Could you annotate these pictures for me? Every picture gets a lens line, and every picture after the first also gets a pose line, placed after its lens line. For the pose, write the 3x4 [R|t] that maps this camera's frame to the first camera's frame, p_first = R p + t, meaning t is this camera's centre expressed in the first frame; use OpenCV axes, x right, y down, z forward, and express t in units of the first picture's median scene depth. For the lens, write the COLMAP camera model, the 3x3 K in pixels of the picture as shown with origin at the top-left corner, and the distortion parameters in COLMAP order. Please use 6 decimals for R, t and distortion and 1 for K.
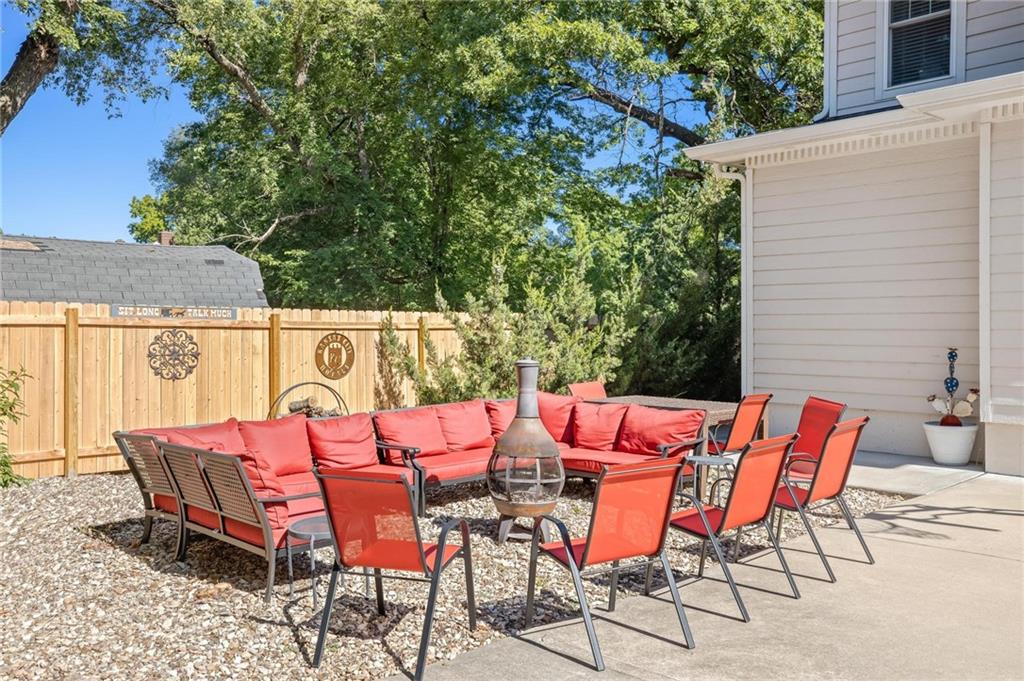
lens RADIAL K [[1004.2, 0, 512.4], [0, 1004.2, 339.4], [0, 0, 1]] dist [-0.001262, 0.000000]
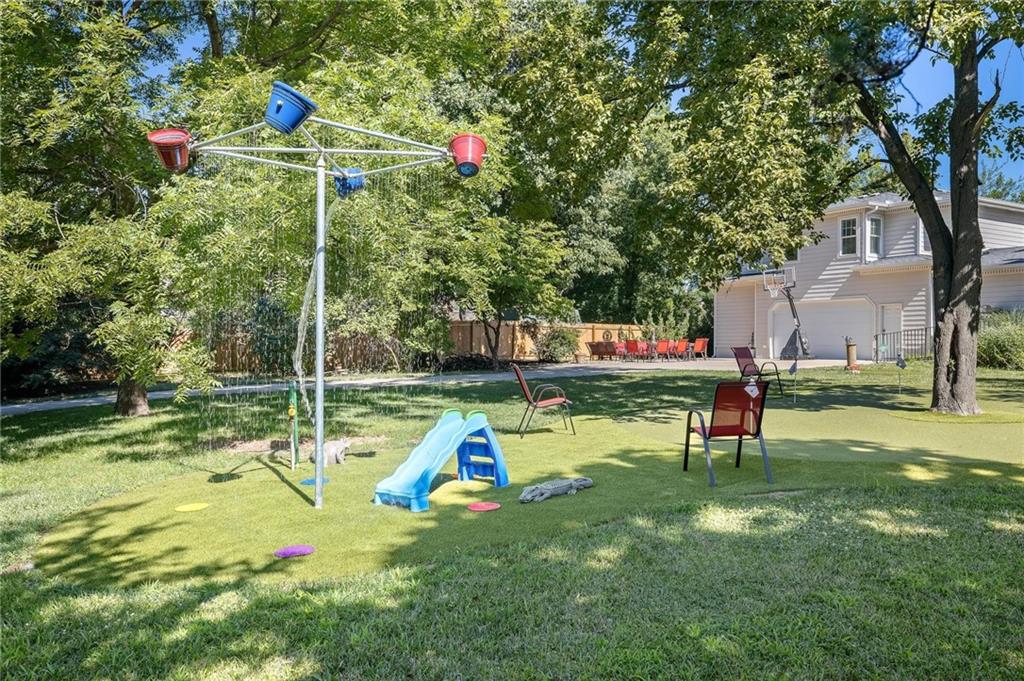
lens RADIAL K [[796.6, 0, 512.0], [0, 796.6, 340.0], [0, 0, 1]] dist [-0.000823, -0.000028]
pose [[0.976489, -0.000988, -0.215567, 0.114377], [-0.001515, 0.999933, -0.011449, 0.062964], [0.215564, 0.011506, 0.976422, -1.935347]]
